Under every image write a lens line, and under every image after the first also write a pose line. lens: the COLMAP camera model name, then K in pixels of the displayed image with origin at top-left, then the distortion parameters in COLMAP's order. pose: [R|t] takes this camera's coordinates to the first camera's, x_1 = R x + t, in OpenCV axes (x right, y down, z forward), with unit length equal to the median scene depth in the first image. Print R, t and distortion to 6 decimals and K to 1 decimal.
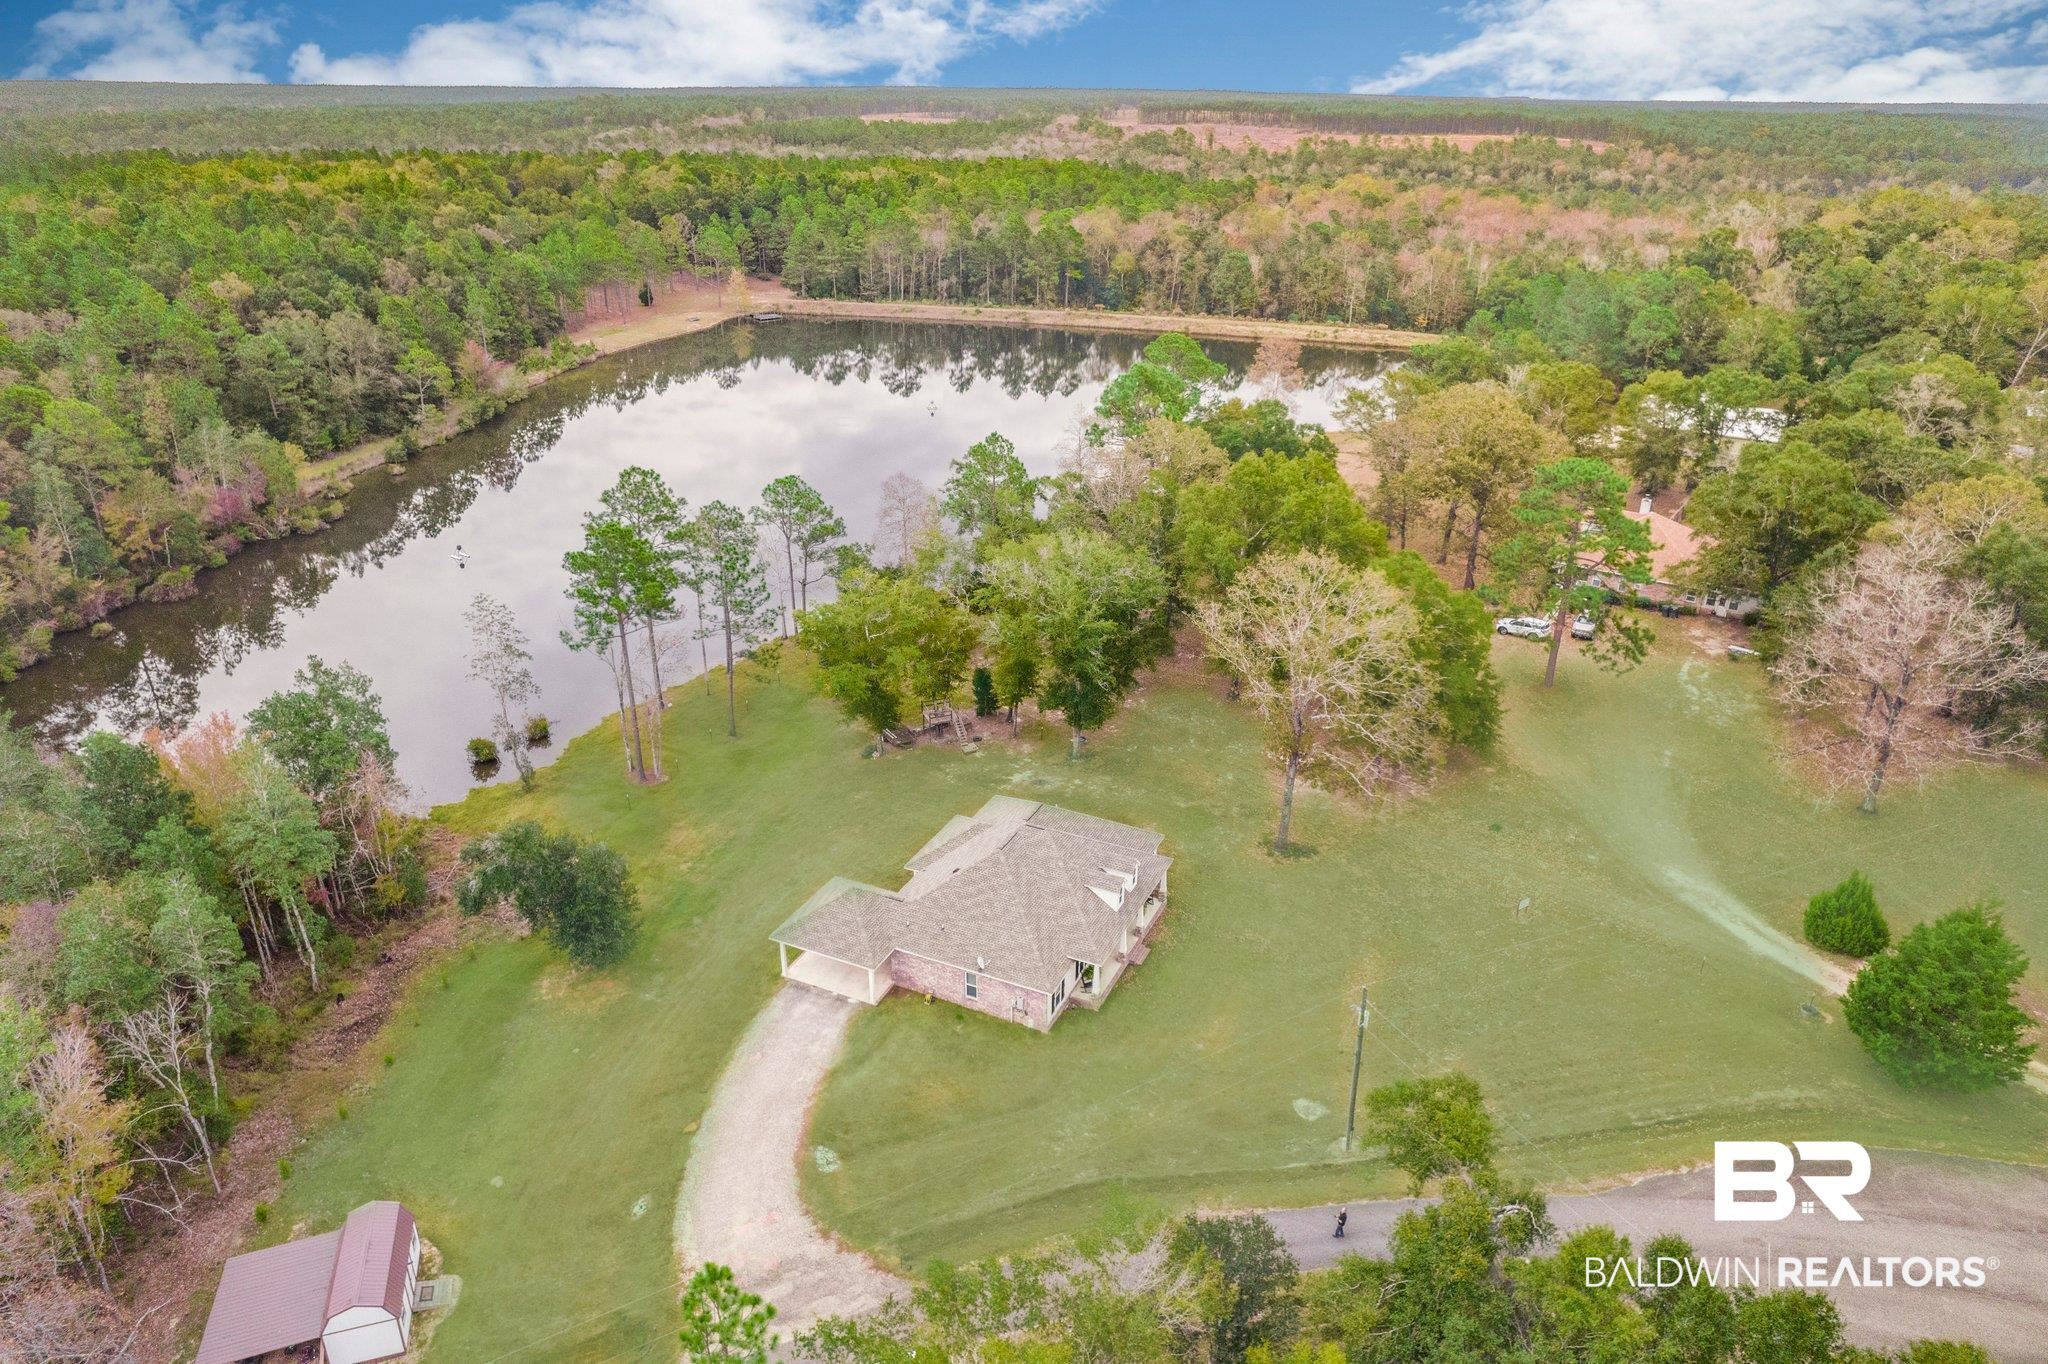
lens RADIAL K [[1307.7, 0, 1042.8], [0, 1307.7, 675.8], [0, 0, 1]] dist [-0.060307, 0.045857]
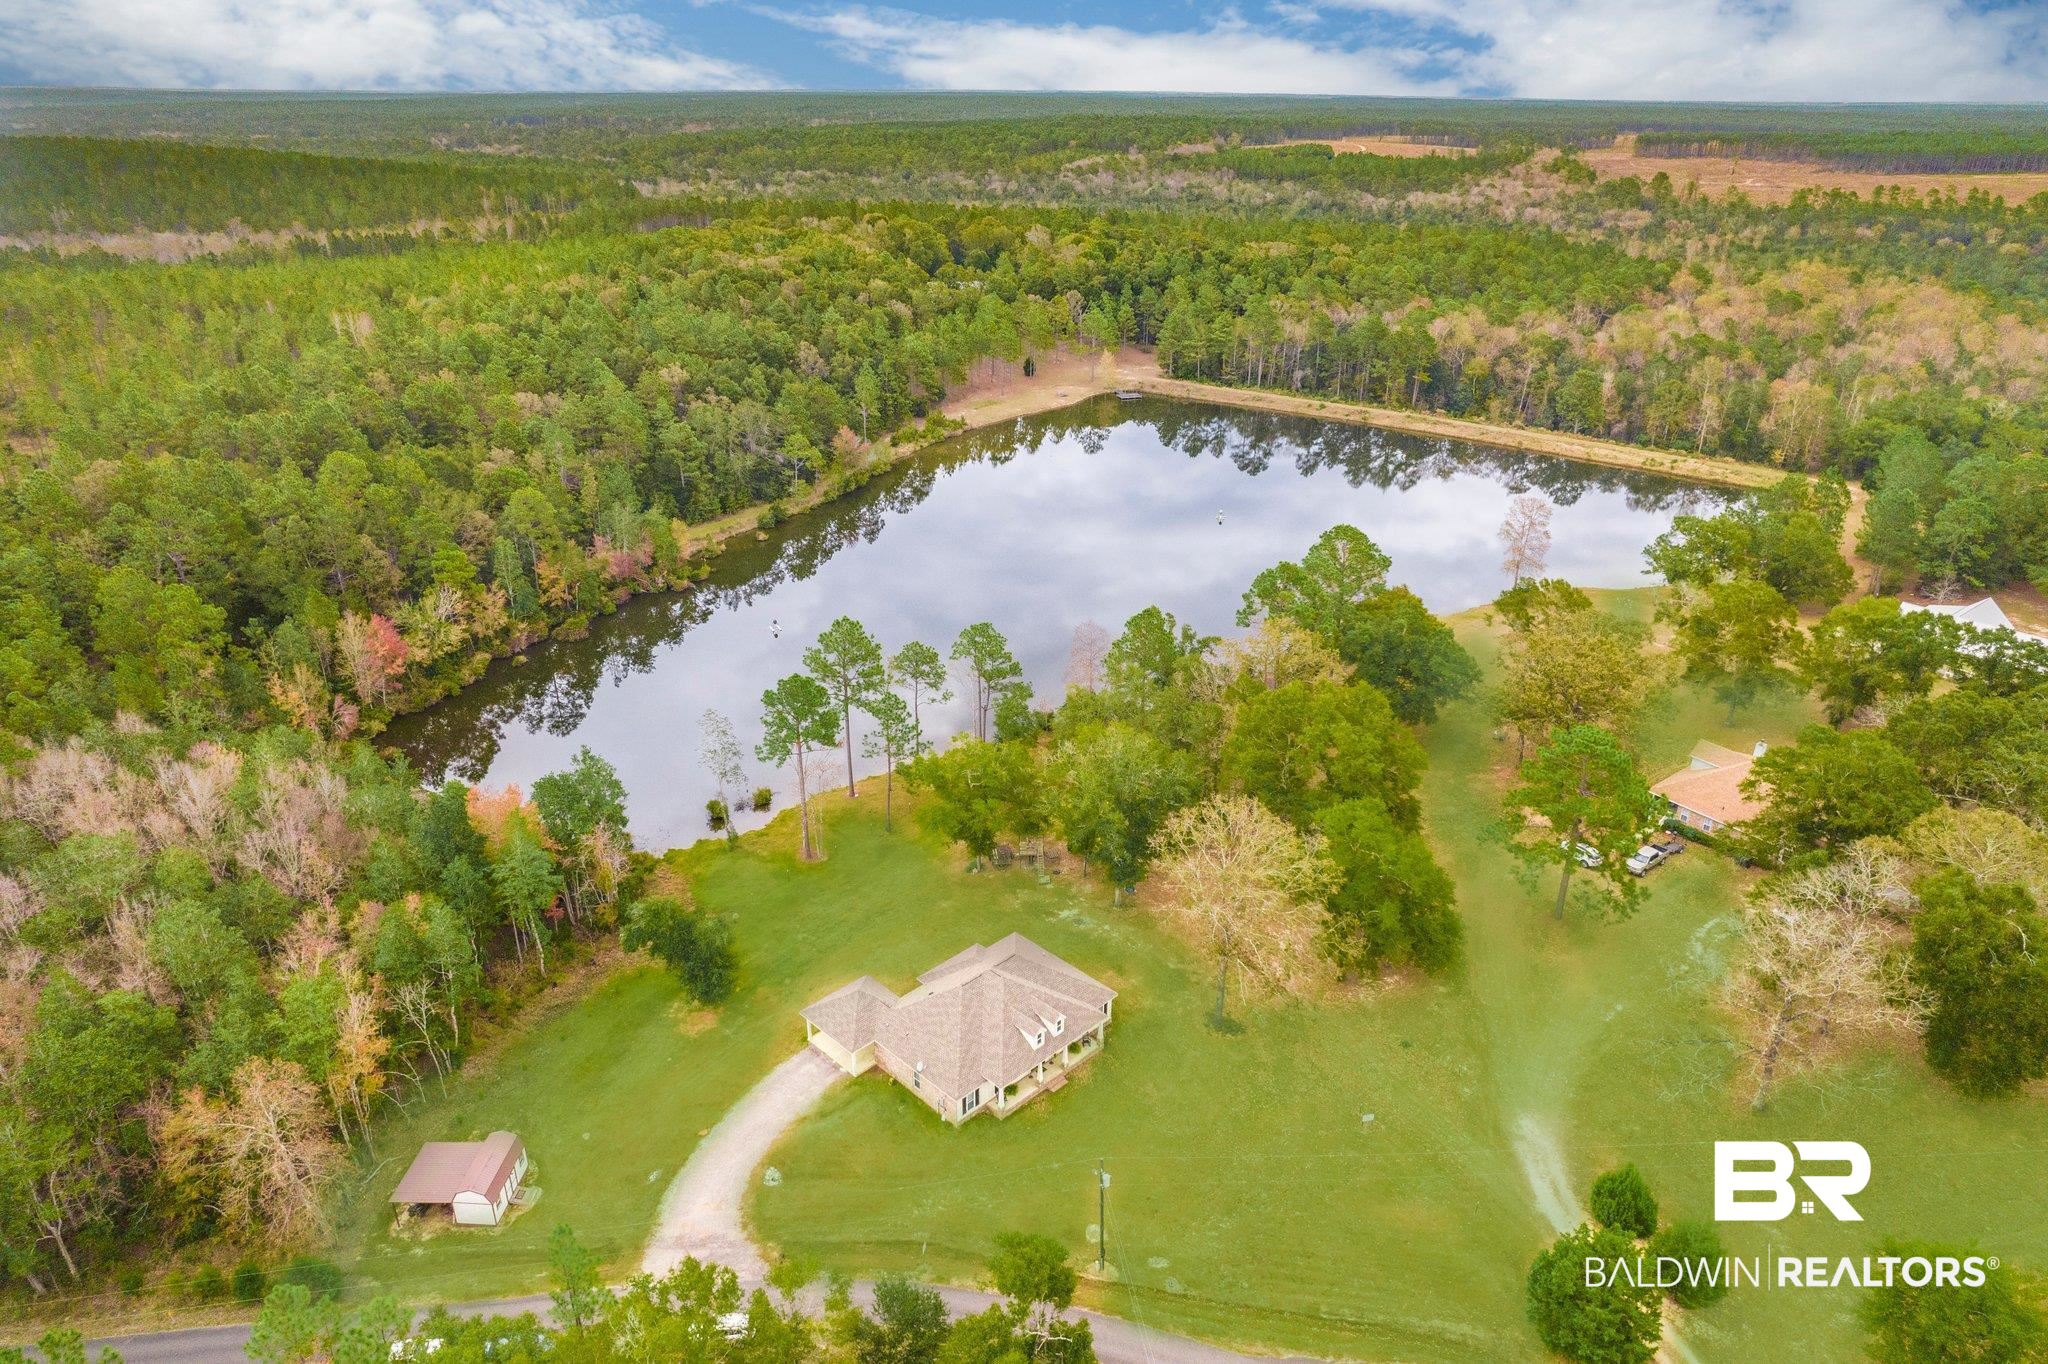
lens RADIAL K [[1307.7, 0, 1036.8], [0, 1307.7, 678.0], [0, 0, 1]] dist [-0.060307, 0.045857]
pose [[0.938305, 0.140358, -0.316042, 0.151988], [-0.141749, 0.989726, 0.018706, -0.078922], [0.315421, 0.027246, 0.948561, -0.097951]]
